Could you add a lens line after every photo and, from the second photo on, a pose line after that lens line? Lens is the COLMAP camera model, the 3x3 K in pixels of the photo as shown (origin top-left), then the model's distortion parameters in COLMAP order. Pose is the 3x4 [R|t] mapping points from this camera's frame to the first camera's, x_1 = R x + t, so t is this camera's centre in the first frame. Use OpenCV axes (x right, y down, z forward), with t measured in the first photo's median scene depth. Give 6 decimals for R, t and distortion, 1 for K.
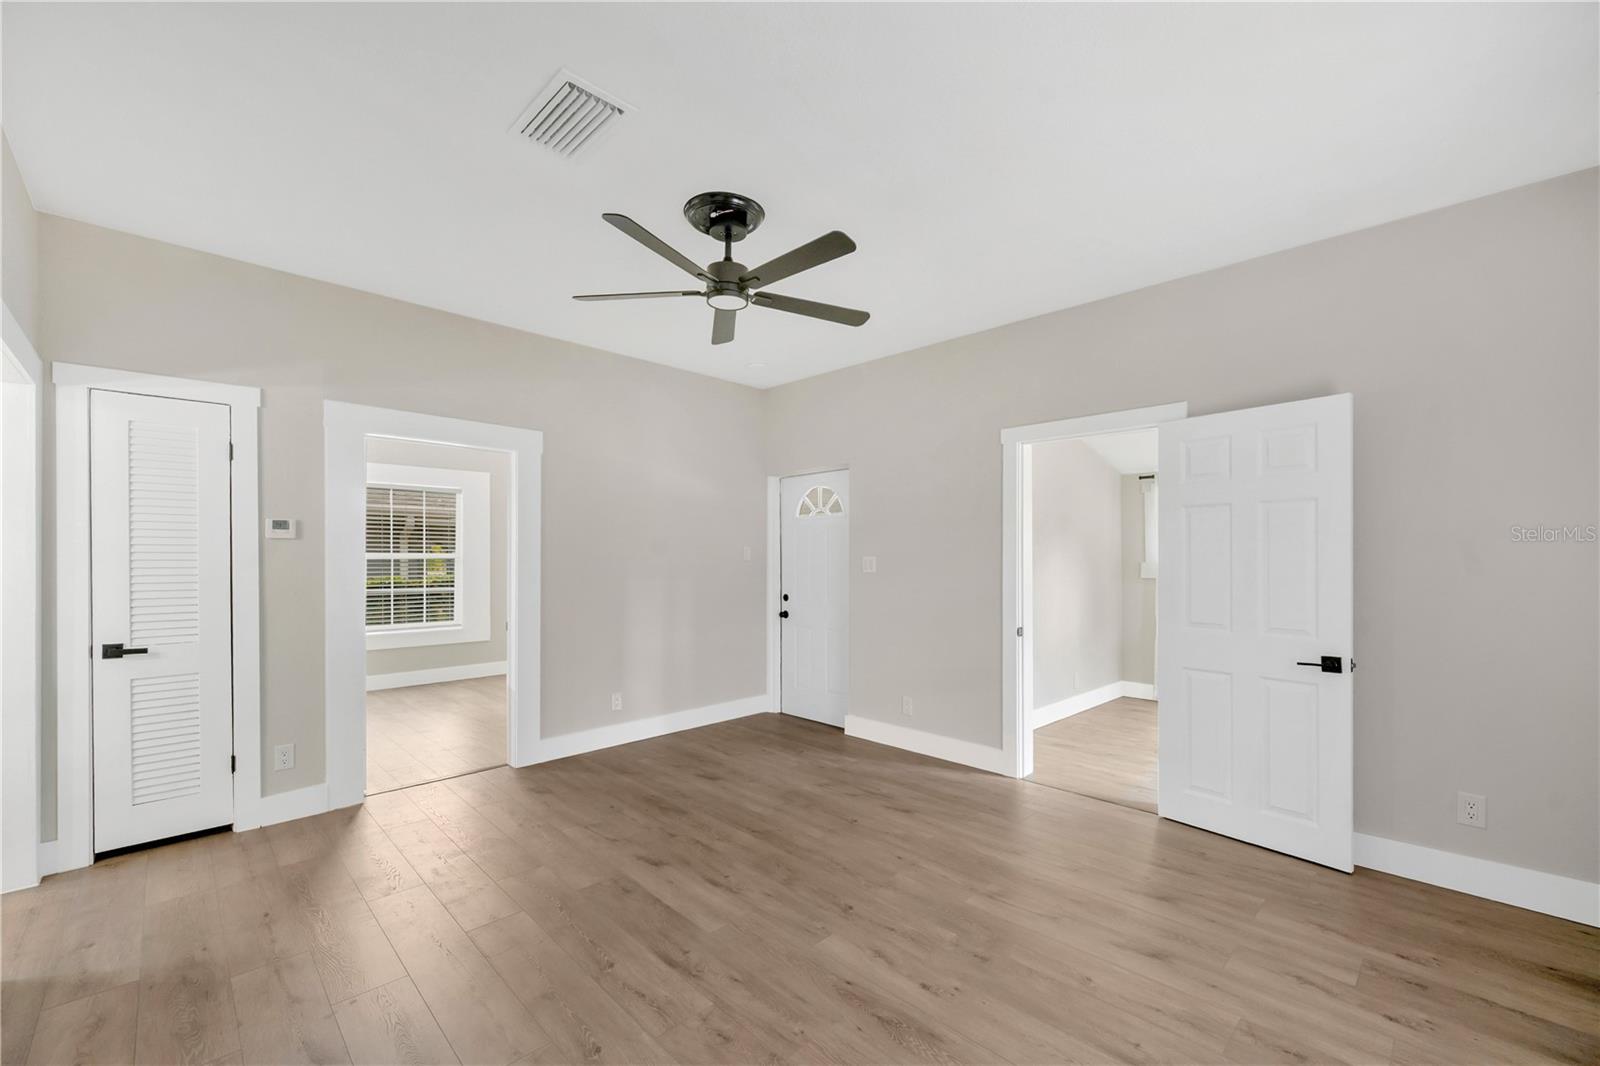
lens RADIAL K [[640.2, 0, 805.7], [0, 640.2, 537.4], [0, 0, 1]] dist [-0.001349, 0.000414]
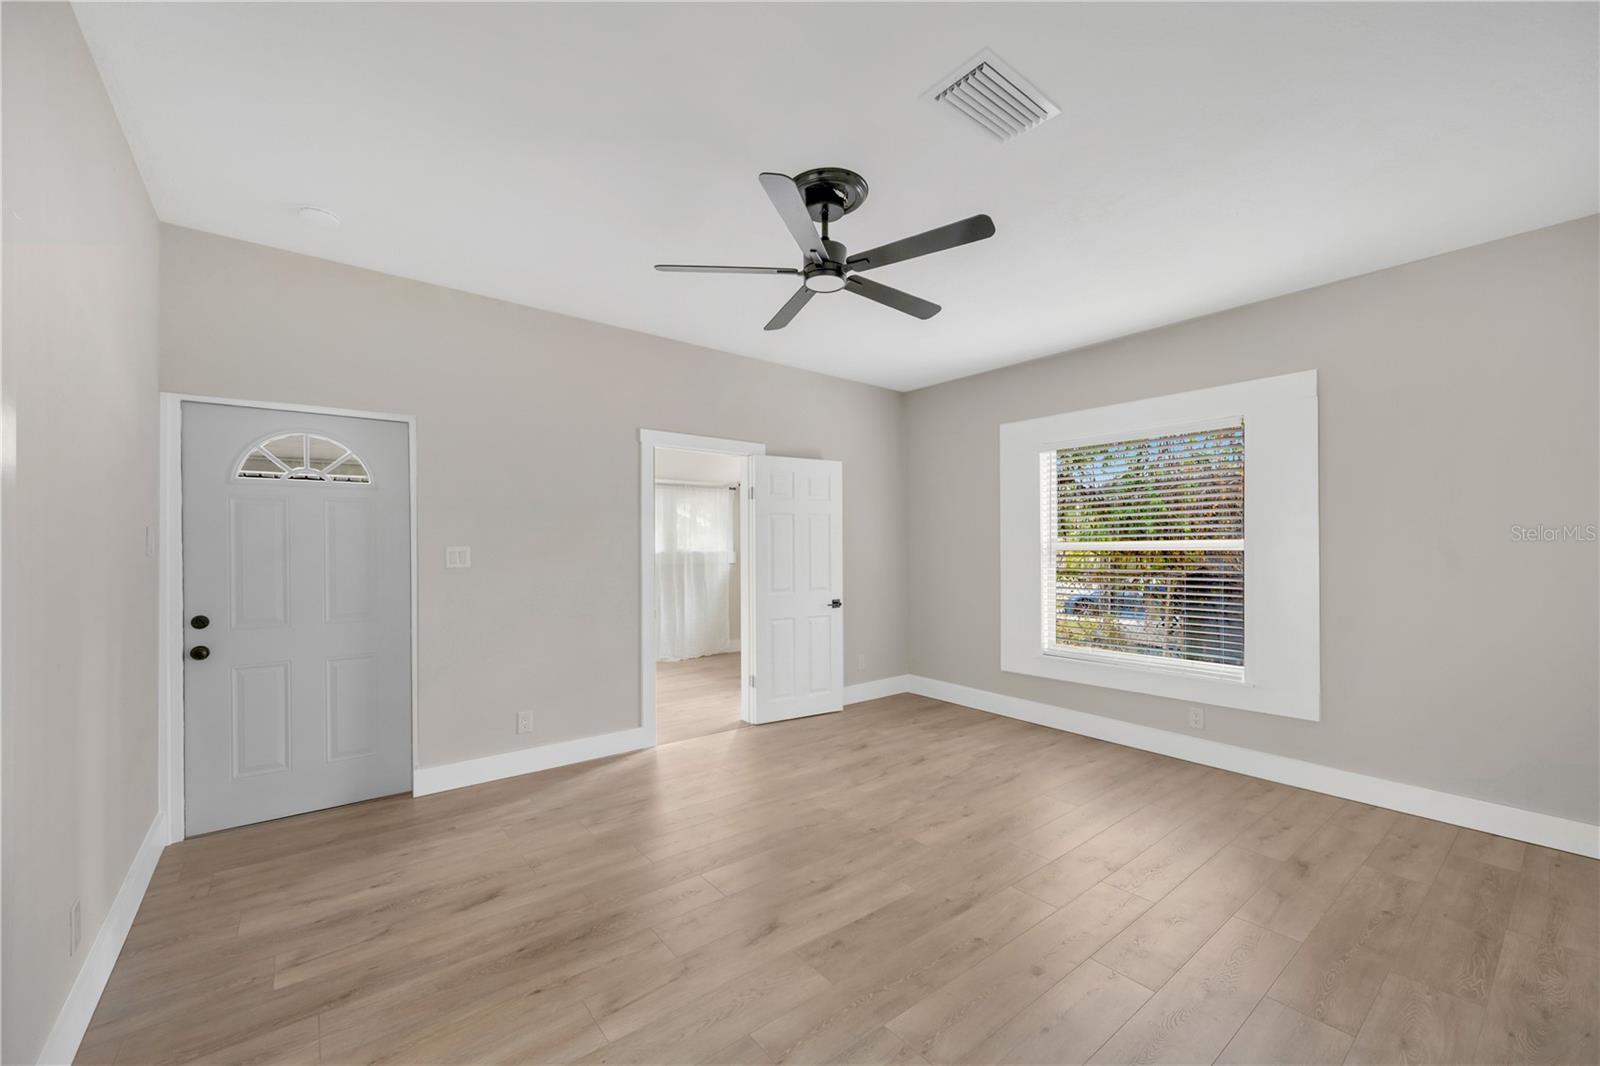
lens RADIAL K [[625.0, 0, 791.1], [0, 625.0, 543.6], [0, 0, 1]] dist [0.000325, 0.000109]
pose [[0.126851, 0.009531, 0.991876, -0.907884], [-0.028135, 0.999586, -0.006007, 0.029766], [-0.991523, -0.027145, 0.127067, 0.799750]]
